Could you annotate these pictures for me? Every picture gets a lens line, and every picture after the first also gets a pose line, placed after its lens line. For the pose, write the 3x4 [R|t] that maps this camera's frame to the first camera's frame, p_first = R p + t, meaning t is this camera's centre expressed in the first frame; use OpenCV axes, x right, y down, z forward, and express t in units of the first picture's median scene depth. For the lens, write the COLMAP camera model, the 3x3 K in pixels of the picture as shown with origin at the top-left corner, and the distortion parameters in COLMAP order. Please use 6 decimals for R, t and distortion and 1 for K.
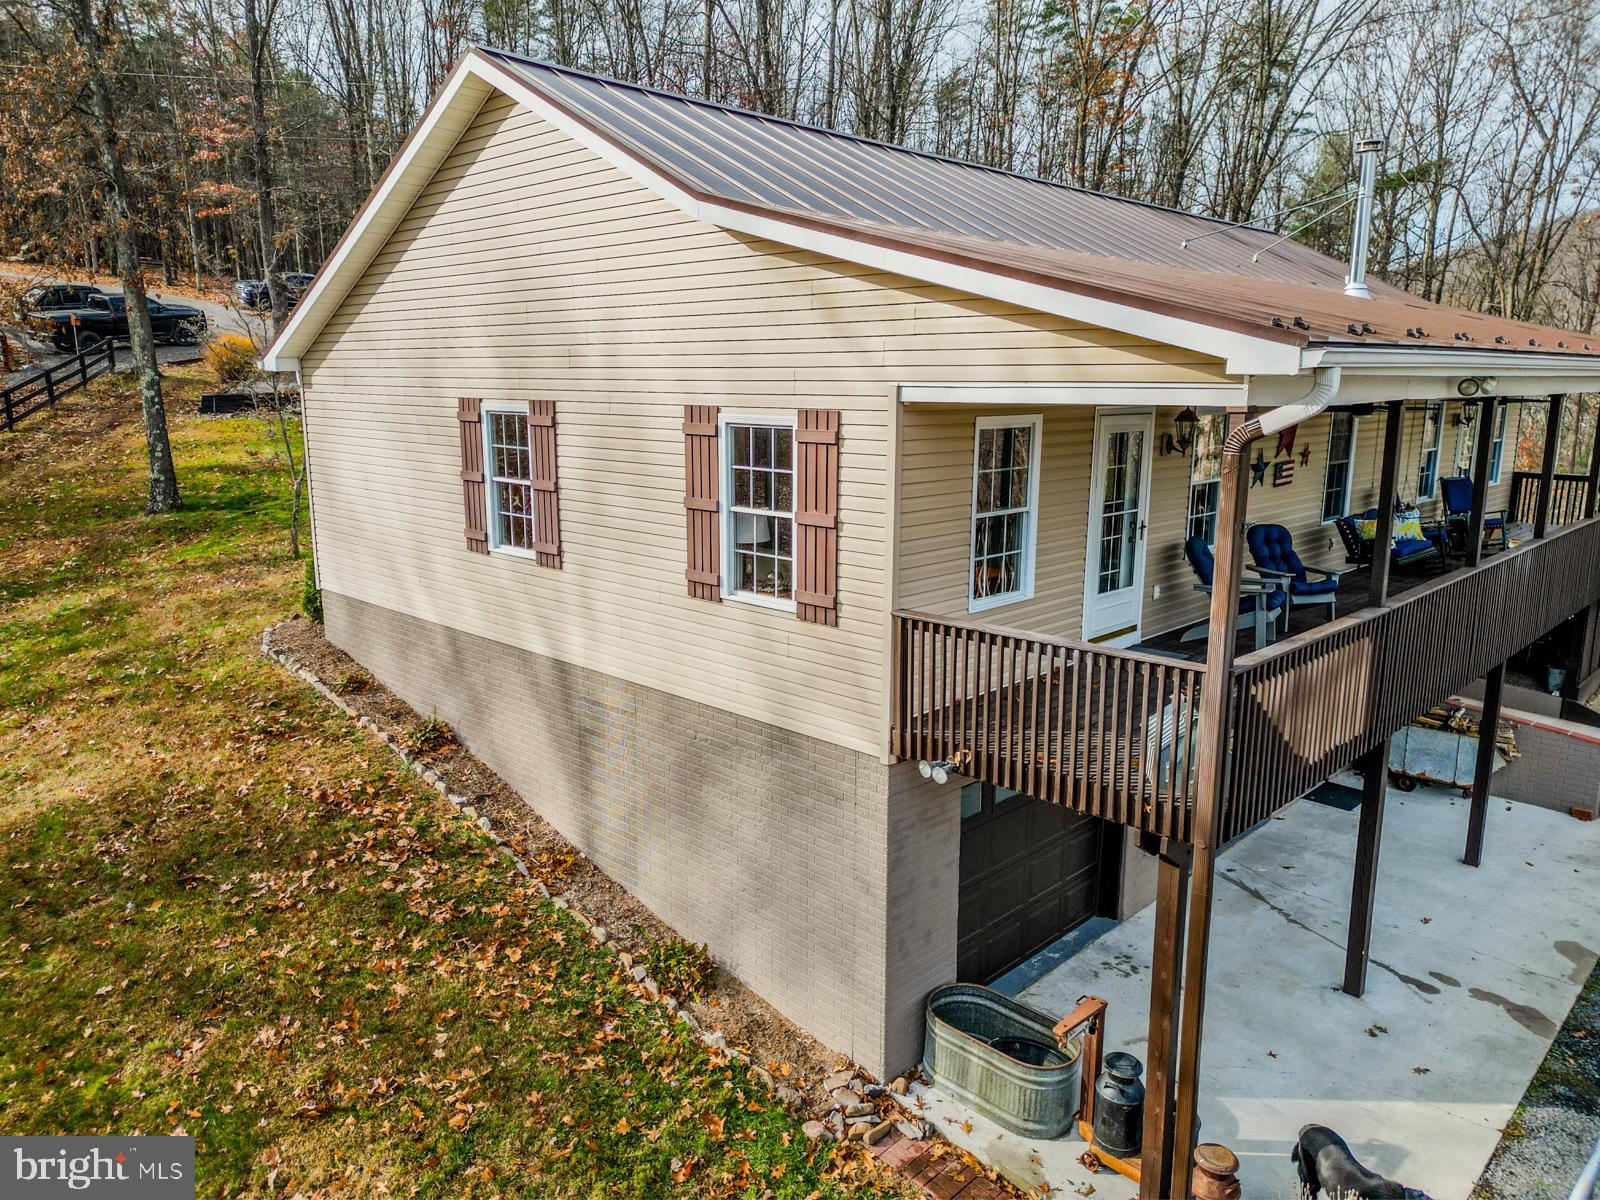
lens RADIAL K [[1108.9, 0, 800.0], [0, 1108.9, 600.0], [0, 0, 1]] dist [0.075152, -0.071006]
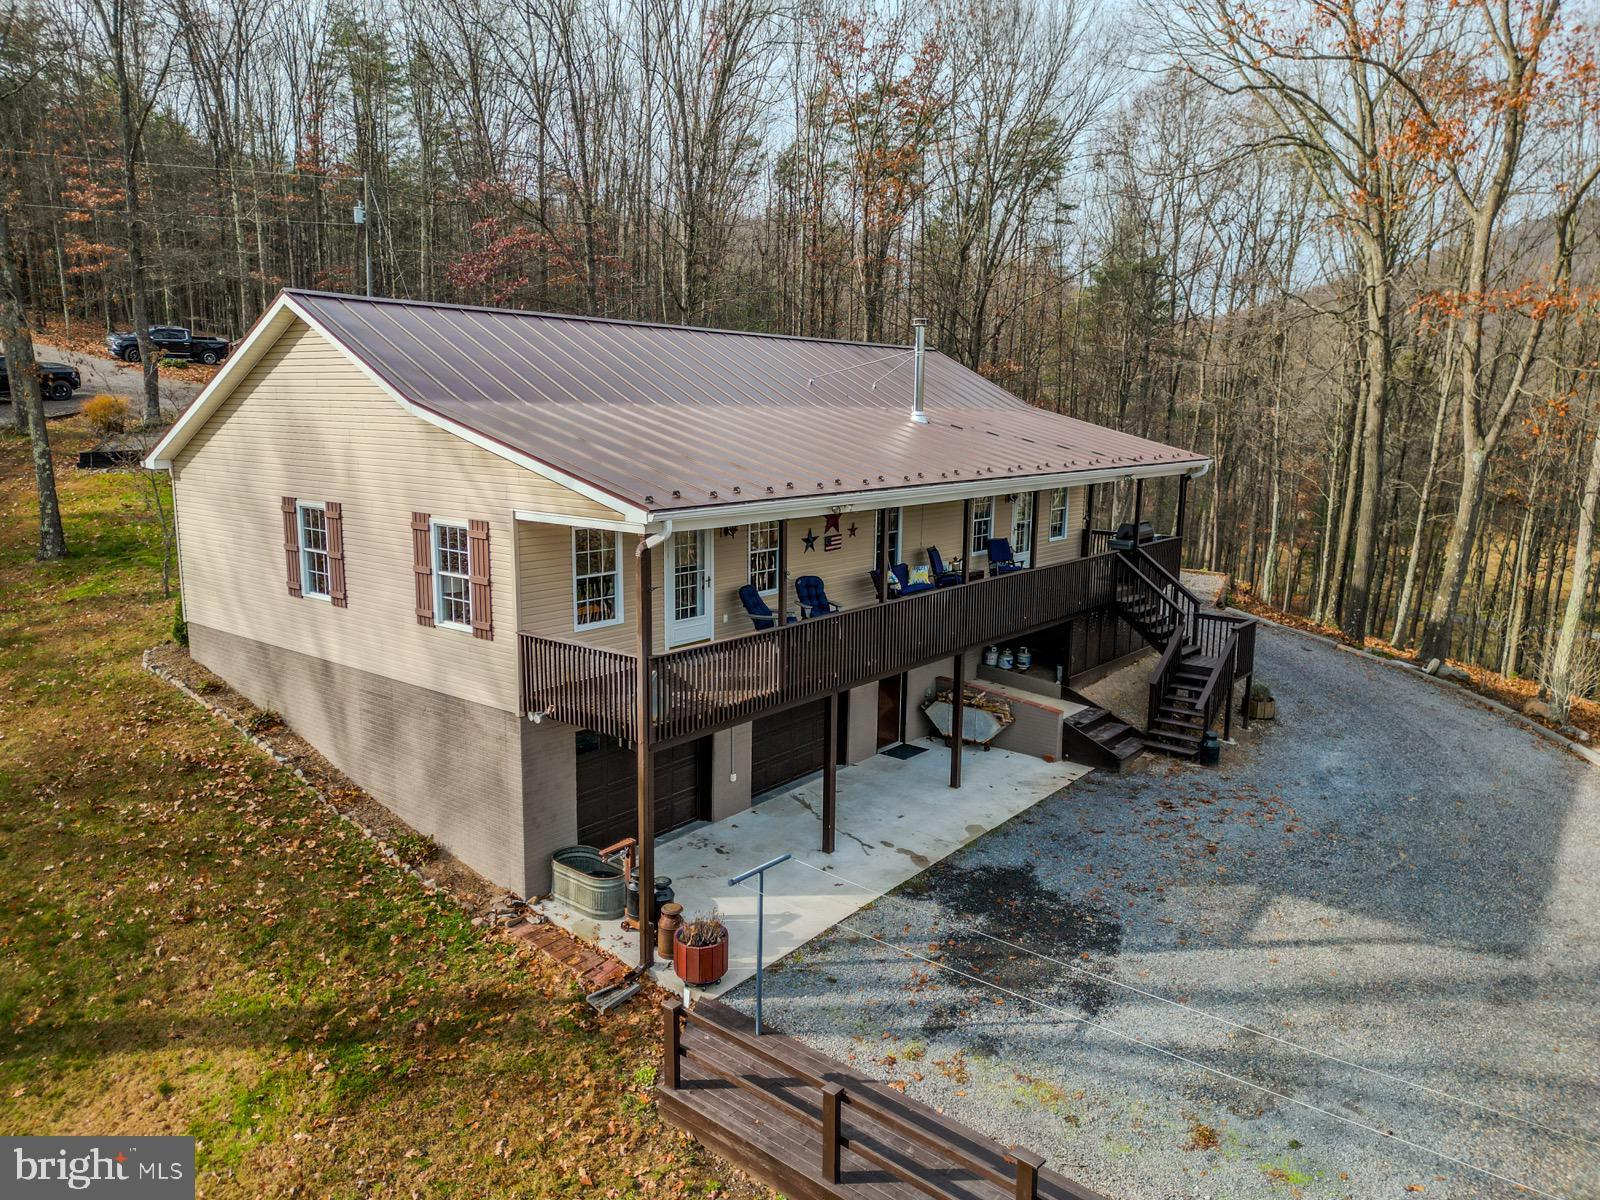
lens RADIAL K [[1108.9, 0, 800.0], [0, 1108.9, 600.0], [0, 0, 1]] dist [0.075152, -0.071006]
pose [[0.995624, -0.009194, 0.093002, 0.305000], [0.011092, 0.999740, -0.019909, 0.000012], [-0.092794, 0.020853, 0.995467, -0.704646]]
